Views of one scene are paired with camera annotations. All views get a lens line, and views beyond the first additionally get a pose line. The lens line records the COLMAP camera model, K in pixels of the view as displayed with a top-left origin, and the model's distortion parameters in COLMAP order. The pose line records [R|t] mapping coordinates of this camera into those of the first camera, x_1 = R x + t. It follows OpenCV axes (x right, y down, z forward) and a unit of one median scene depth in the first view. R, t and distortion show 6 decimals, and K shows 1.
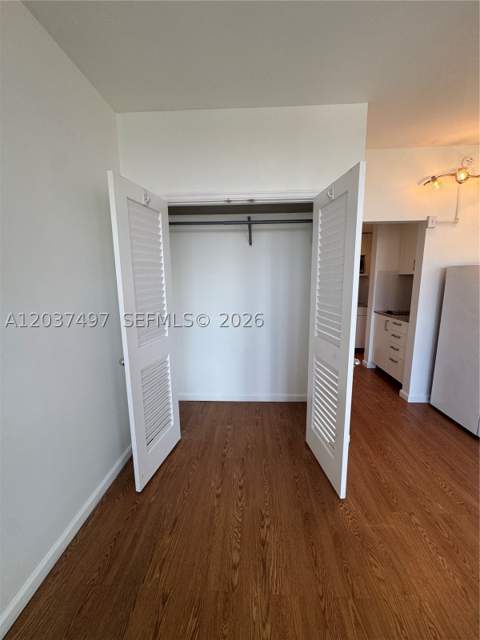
lens RADIAL K [[254.0, 0, 242.6], [0, 254.0, 321.5], [0, 0, 1]] dist [-0.006731, -0.000018]
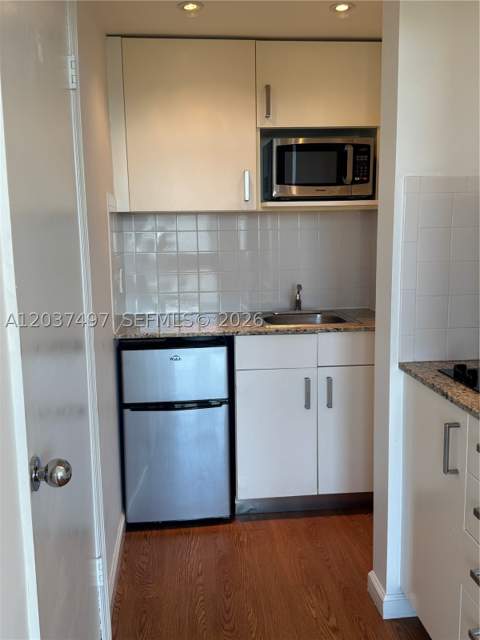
lens RADIAL K [[618.9, 0, 239.8], [0, 618.9, 322.5], [0, 0, 1]] dist [0.067711, 0.000000]
pose [[0.988609, -0.027568, 0.147959, 0.466694], [0.029451, 0.999511, -0.010548, -0.113852], [-0.147596, 0.014785, 0.988937, 0.750918]]
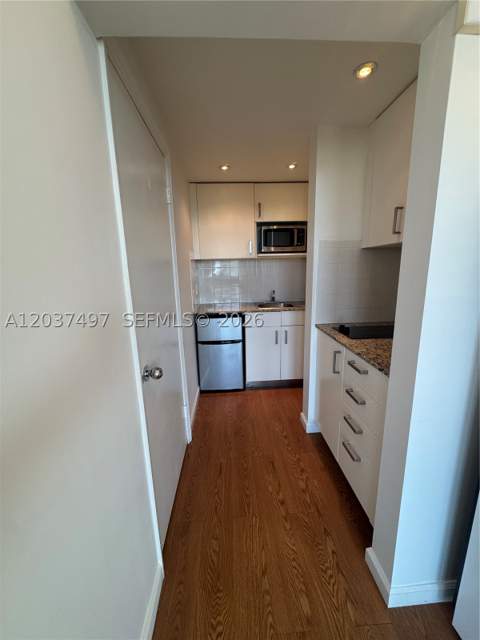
lens RADIAL K [[254.0, 0, 241.4], [0, 254.0, 320.5], [0, 0, 1]] dist [-0.006731, -0.000018]
pose [[0.994505, -0.034093, 0.098982, 0.501543], [0.030328, 0.998767, 0.039298, -0.111121], [-0.100200, -0.036080, 0.994313, 0.802426]]
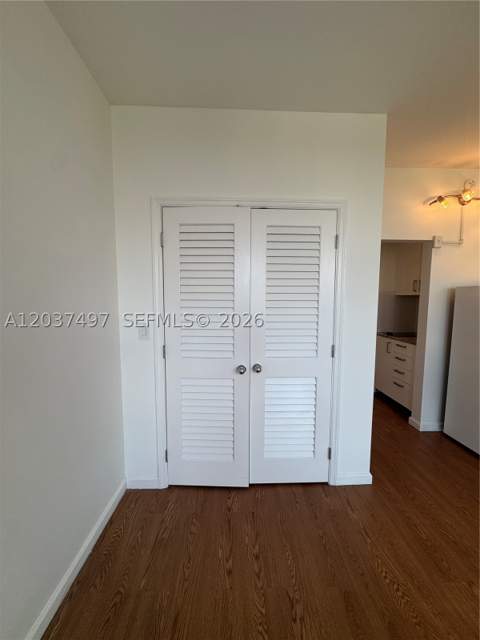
lens RADIAL K [[254.0, 0, 241.9], [0, 254.0, 321.3], [0, 0, 1]] dist [-0.006731, -0.000018]
pose [[0.996801, 0.009166, 0.079394, -0.085827], [-0.002851, 0.996847, -0.079292, -0.008125], [-0.079870, 0.078812, 0.993685, 0.117910]]
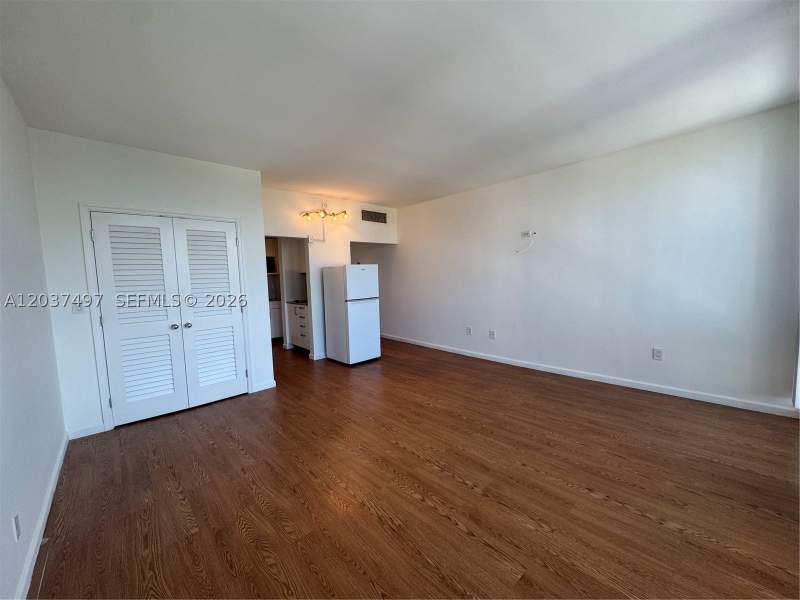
lens RADIAL K [[317.5, 0, 401.7], [0, 317.5, 301.4], [0, 0, 1]] dist [-0.006731, -0.000018]
pose [[0.697753, -0.069470, 0.712962, -0.302984], [0.139958, 0.989326, -0.040574, 0.153703], [-0.702533, 0.128095, 0.700028, -0.759281]]
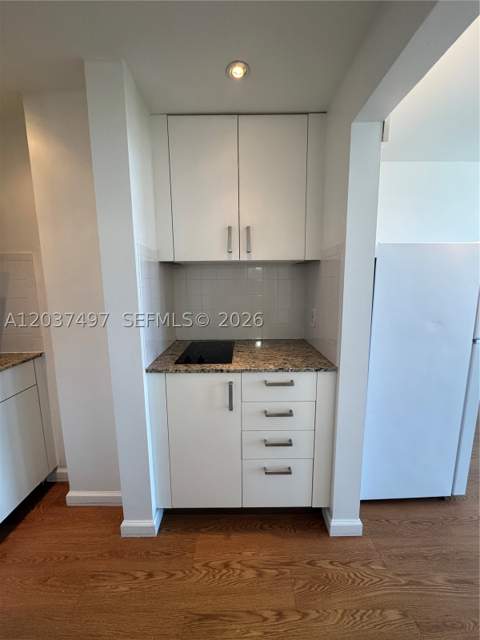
lens RADIAL K [[254.0, 0, 239.8], [0, 254.0, 320.1], [0, 0, 1]] dist [-0.006731, -0.000018]
pose [[-0.059325, -0.136838, 0.988815, 0.305001], [0.170632, 0.974592, 0.145107, -0.198527], [-0.983547, 0.177332, -0.034468, 1.357677]]
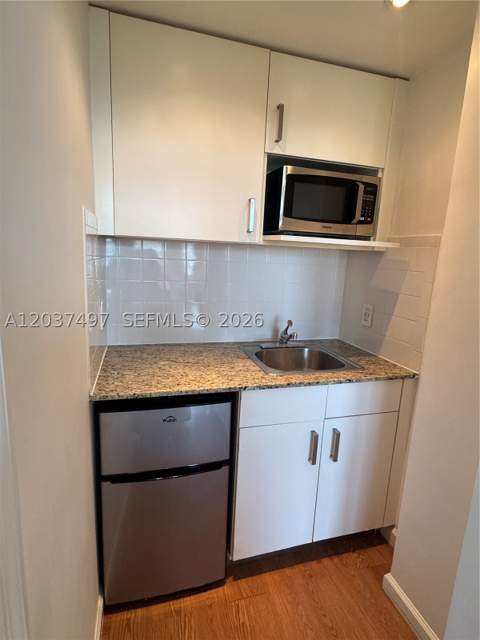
lens RADIAL K [[344.1, 0, 245.8], [0, 344.1, 321.9], [0, 0, 1]] dist [-0.007003, 0.003804]
pose [[0.942093, -0.009269, 0.335225, 0.452870], [-0.003253, 0.999318, 0.036775, -0.226838], [-0.335337, -0.035736, 0.941420, 1.361767]]
